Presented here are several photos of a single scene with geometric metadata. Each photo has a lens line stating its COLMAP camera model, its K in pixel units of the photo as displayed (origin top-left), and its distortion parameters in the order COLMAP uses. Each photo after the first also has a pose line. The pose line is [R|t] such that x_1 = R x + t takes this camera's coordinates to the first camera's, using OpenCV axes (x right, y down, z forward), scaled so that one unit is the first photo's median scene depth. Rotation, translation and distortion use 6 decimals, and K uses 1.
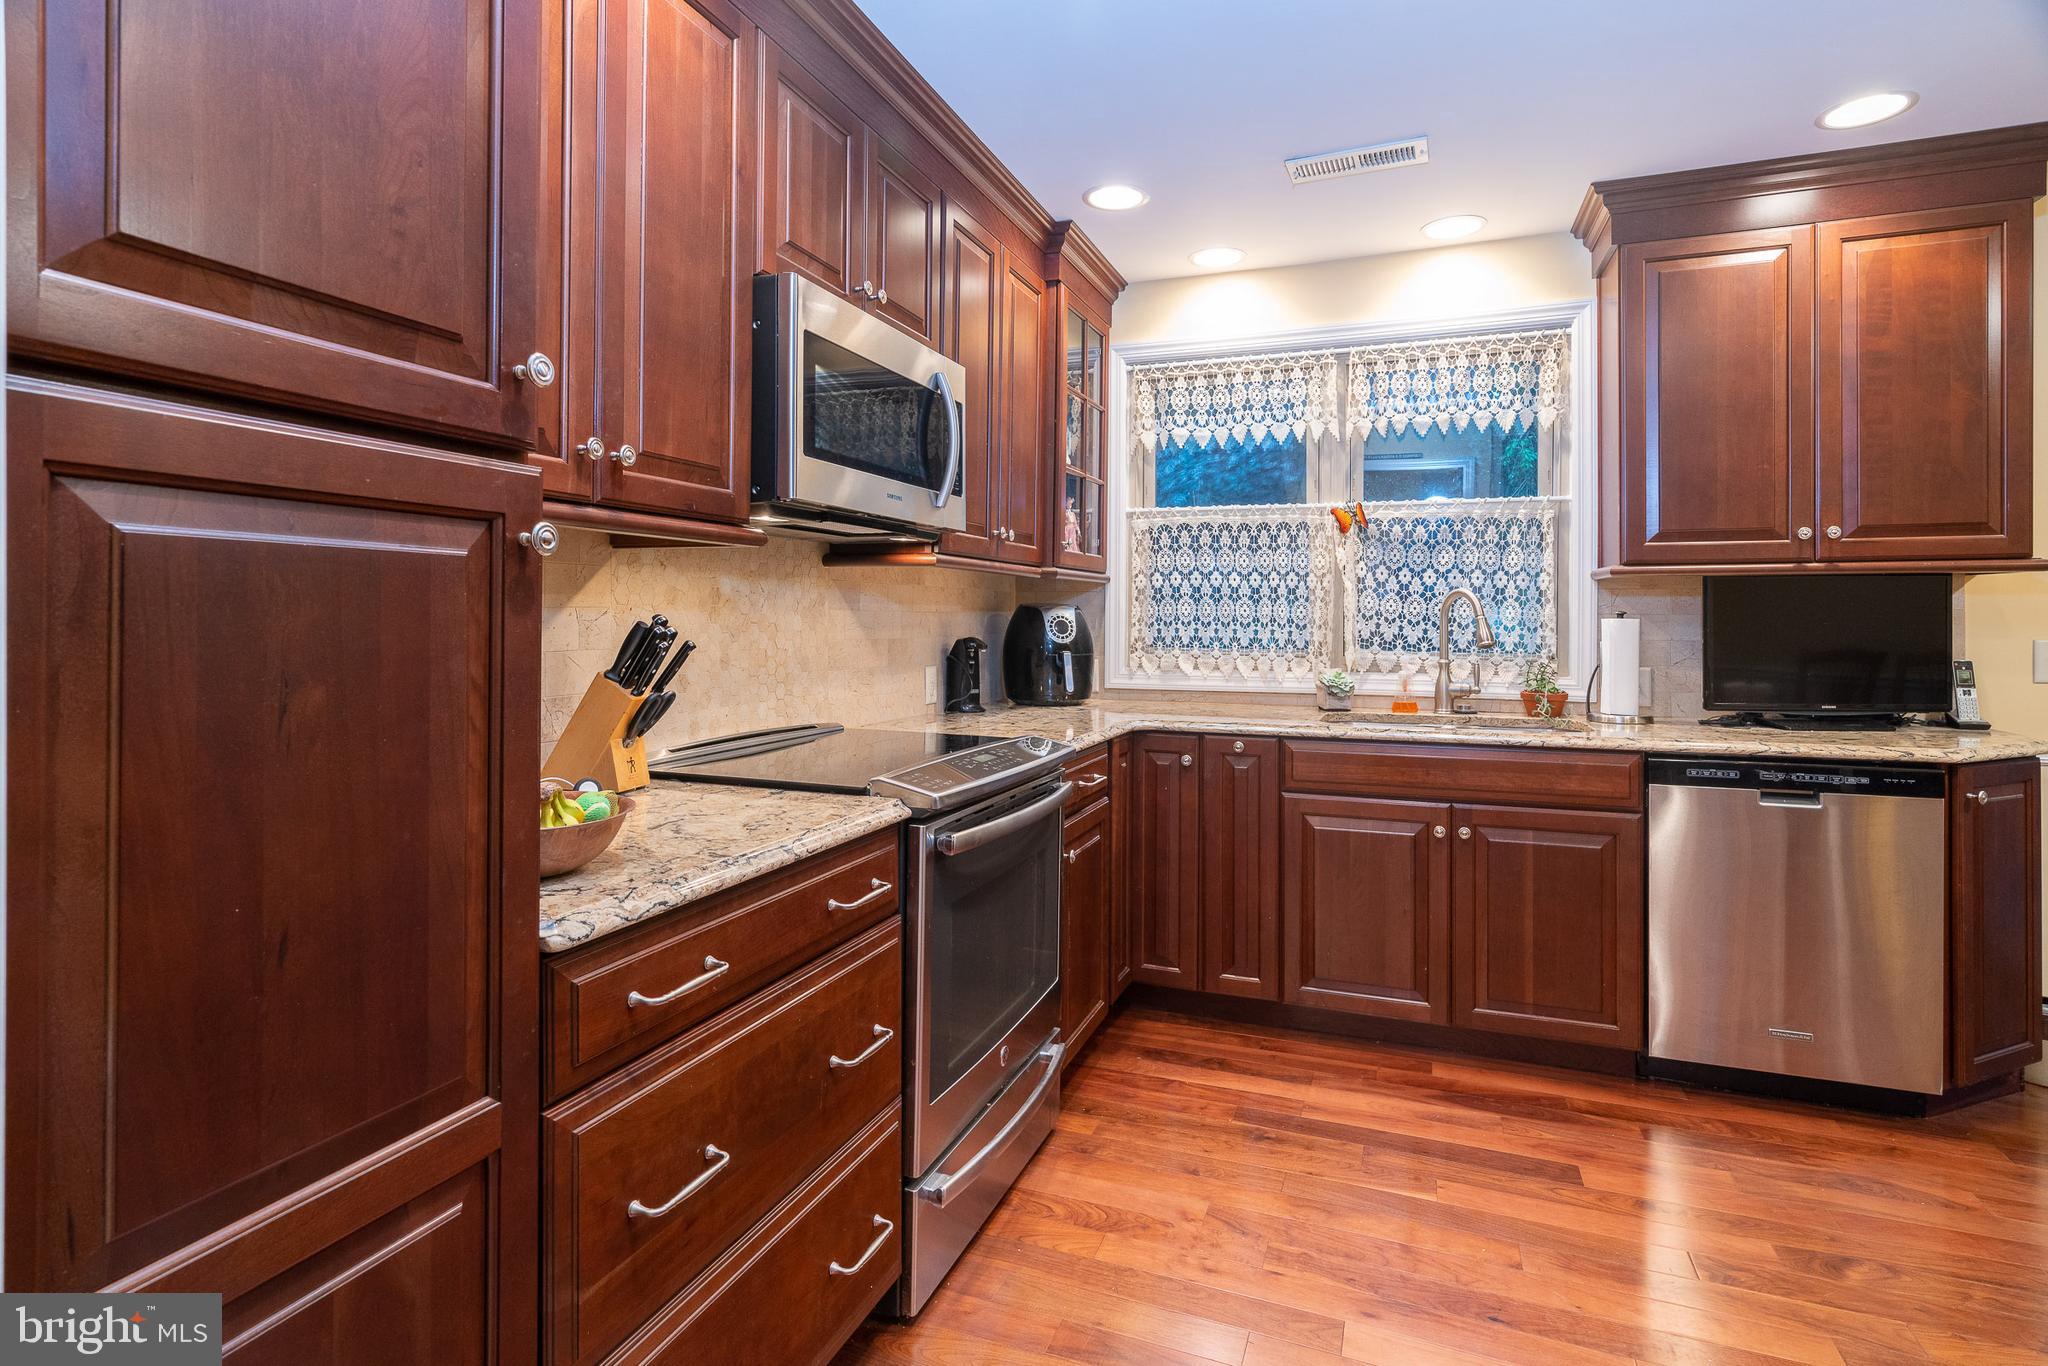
lens RADIAL K [[1029.5, 0, 1021.7], [0, 1029.5, 599.6], [0, 0, 1]] dist [-0.004068, 0.000305]
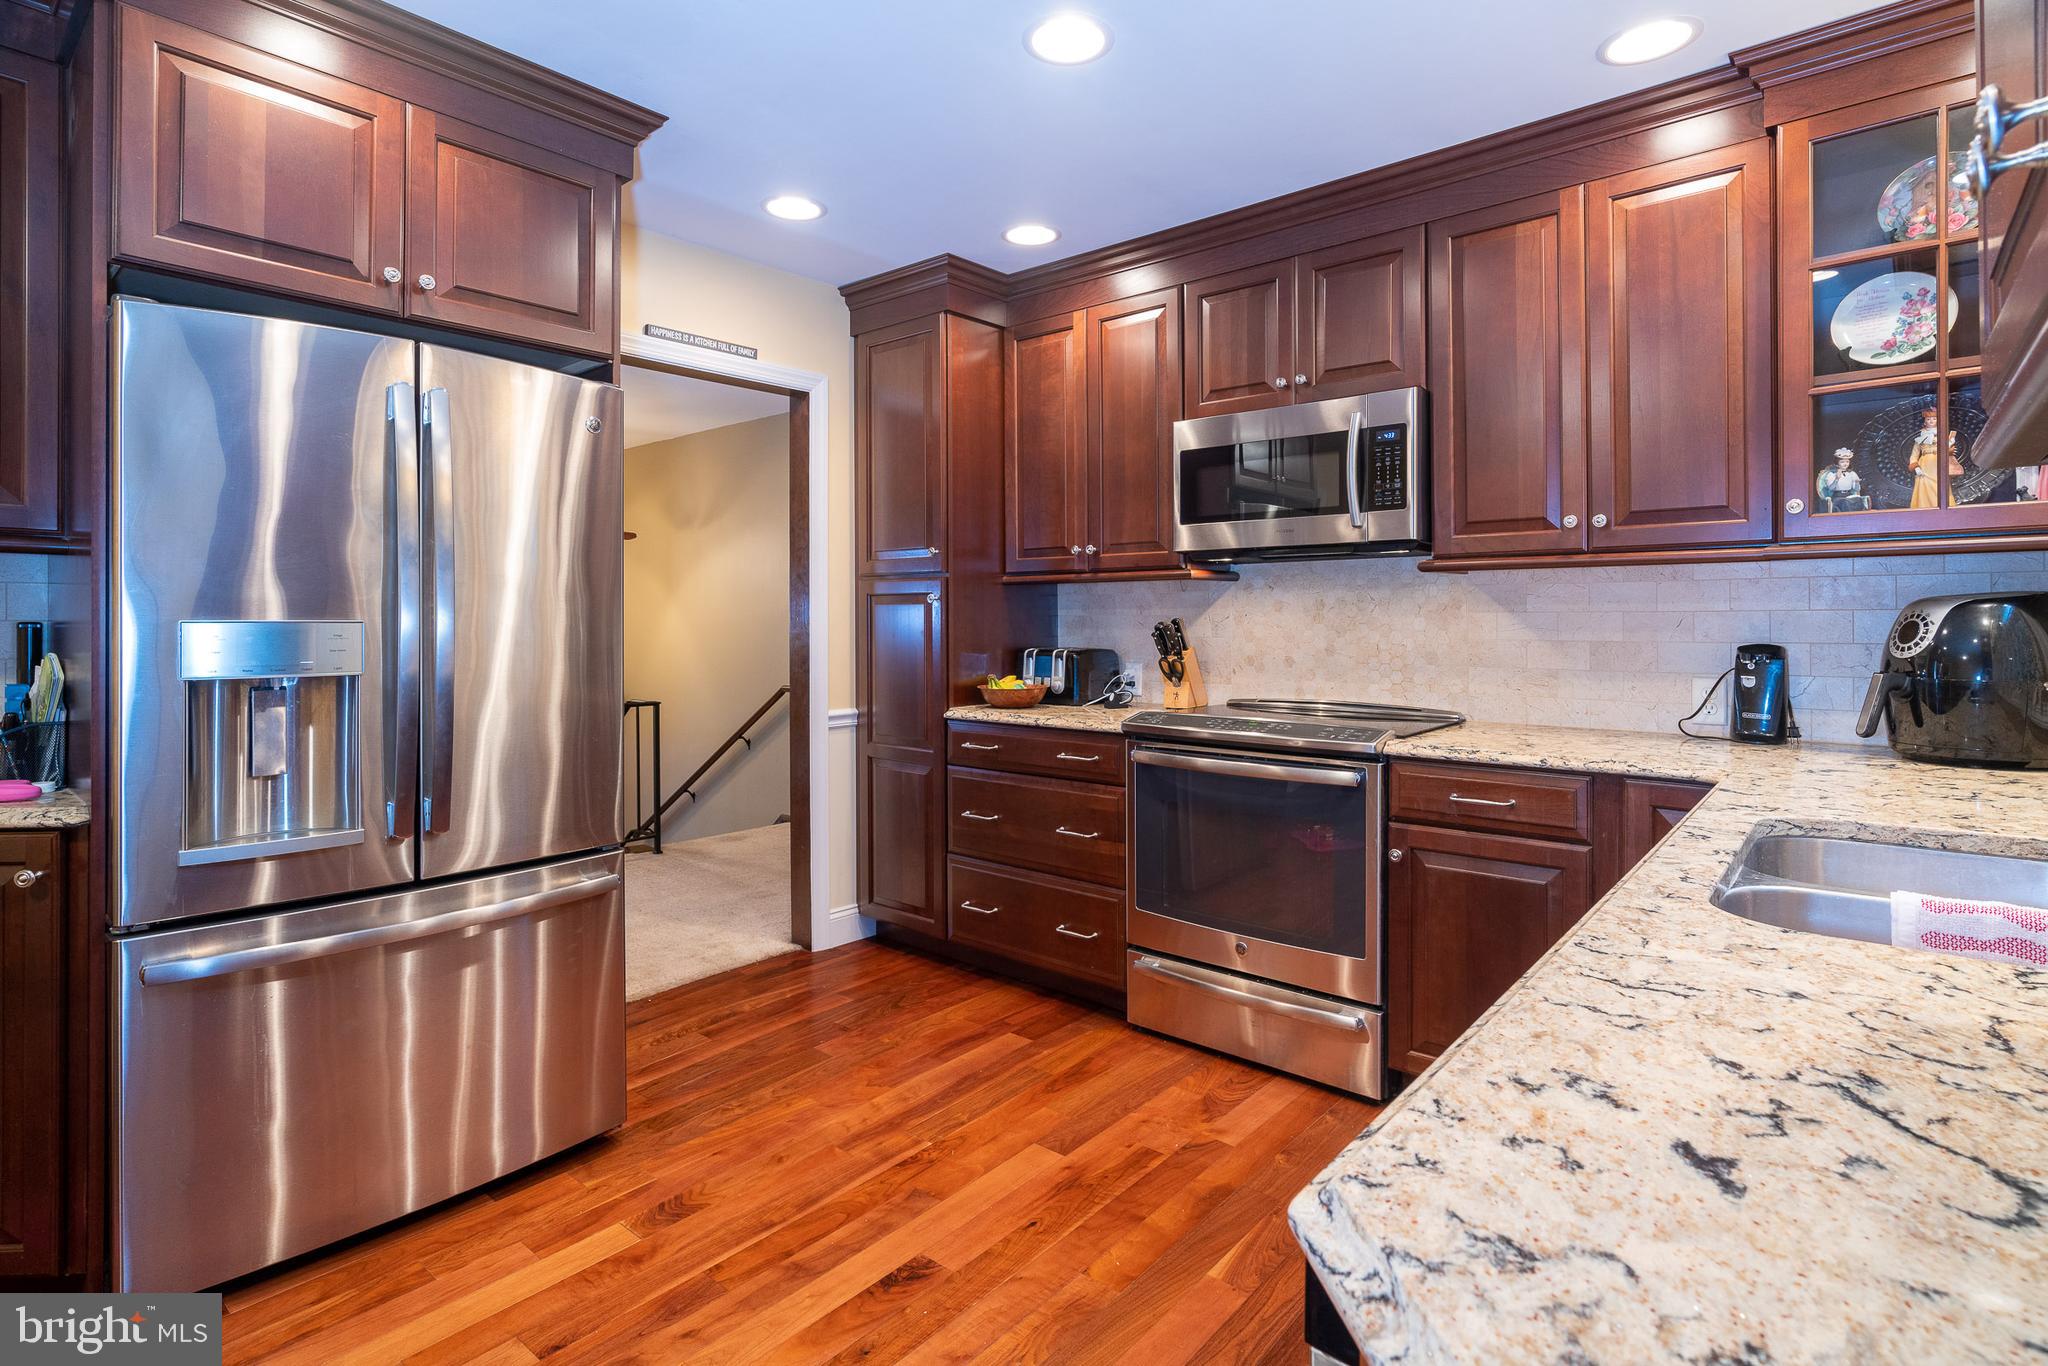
lens RADIAL K [[1032.5, 0, 1021.2], [0, 1032.5, 616.9], [0, 0, 1]] dist [-0.003627, 0.000276]
pose [[-0.338094, -0.005453, -0.941096, 0.816255], [0.019316, 0.999732, -0.012732, 0.015951], [0.940914, -0.022483, -0.337899, 0.731273]]
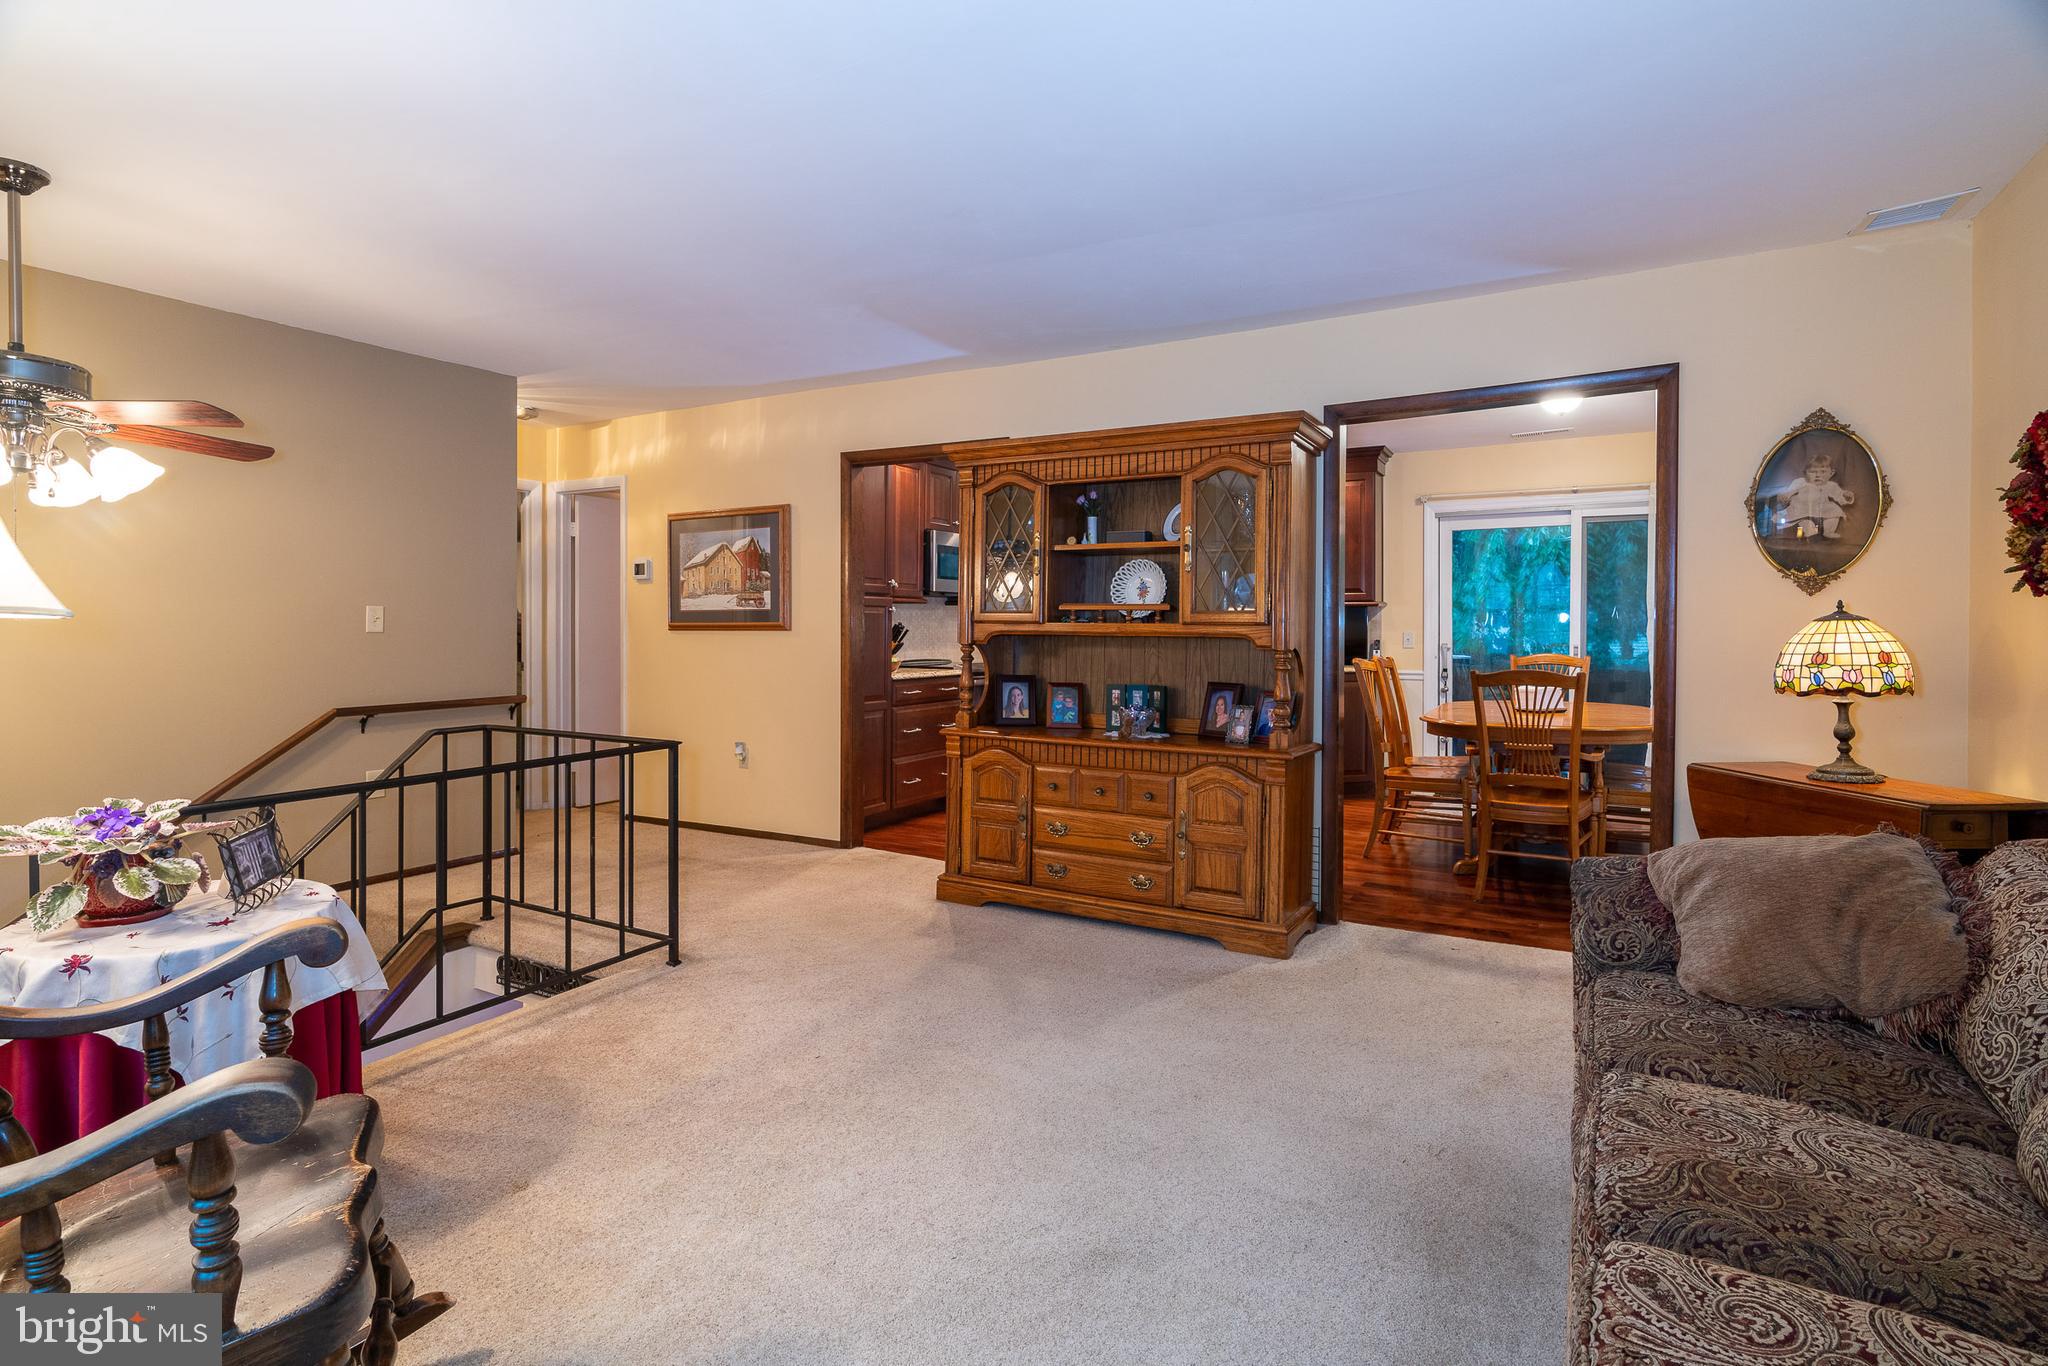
lens RADIAL K [[1006.0, 0, 1024.4], [0, 1006.0, 620.3], [0, 0, 1]] dist [-0.001177, -0.000195]
pose [[0.991147, 0.001447, -0.132760, 0.312925], [0.000967, 0.999835, 0.018118, -0.030146], [0.132764, -0.018086, 0.990983, -1.375372]]
